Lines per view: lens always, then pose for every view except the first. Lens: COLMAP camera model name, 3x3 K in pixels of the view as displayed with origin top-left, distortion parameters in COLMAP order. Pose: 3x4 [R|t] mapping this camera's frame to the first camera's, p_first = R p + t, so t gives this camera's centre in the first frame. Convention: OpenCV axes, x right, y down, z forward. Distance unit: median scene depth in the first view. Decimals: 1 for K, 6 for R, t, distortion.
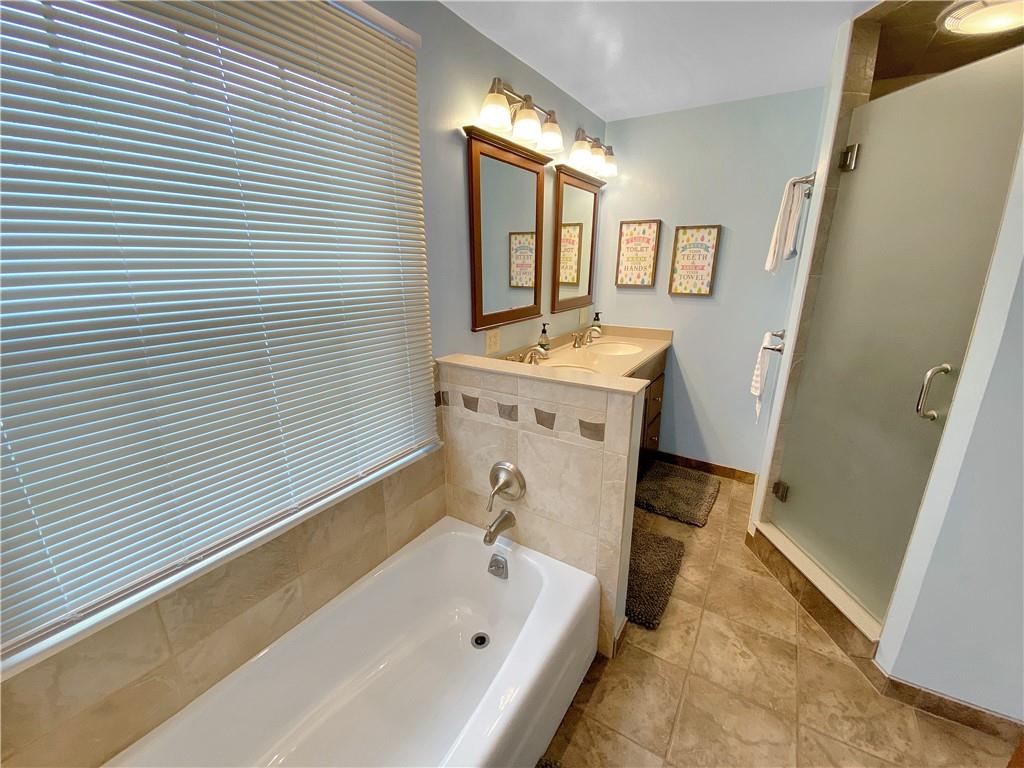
lens RADIAL K [[415.9, 0, 511.3], [0, 415.9, 385.0], [0, 0, 1]] dist [0.031835, -0.025066]
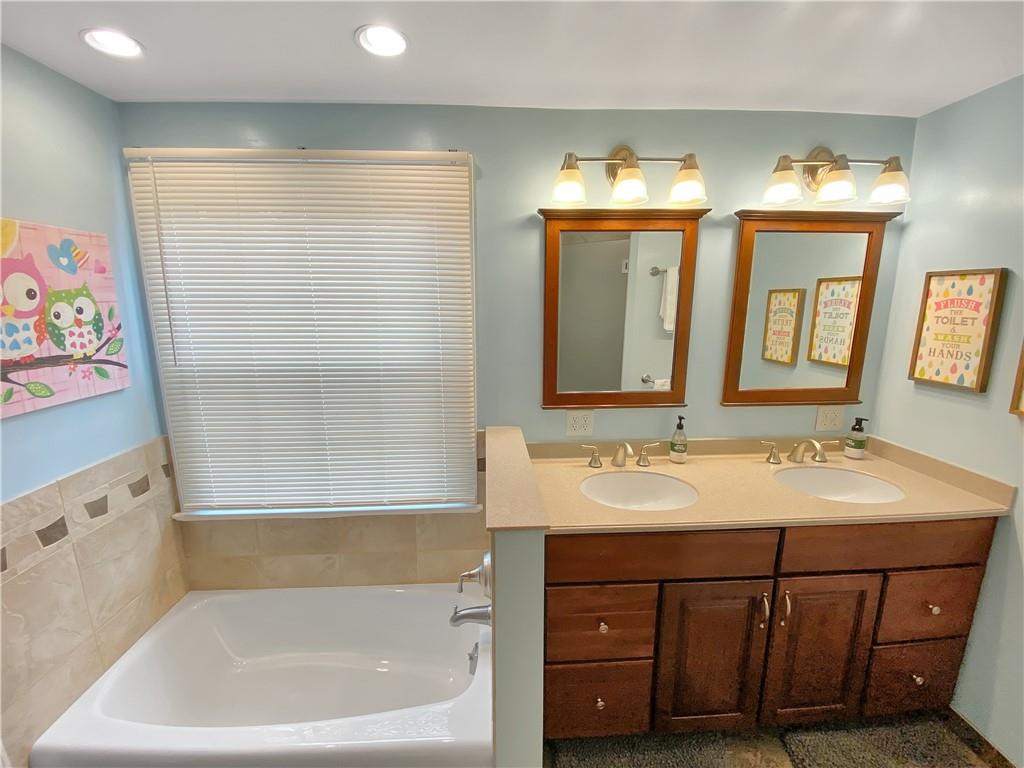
lens RADIAL K [[415.9, 0, 511.3], [0, 415.9, 385.0], [0, 0, 1]] dist [0.031835, -0.025066]
pose [[0.582021, 0.154721, -0.798319, 0.414105], [-0.230010, 0.972964, 0.020878, -0.123242], [0.779966, 0.171471, 0.601873, 0.240556]]
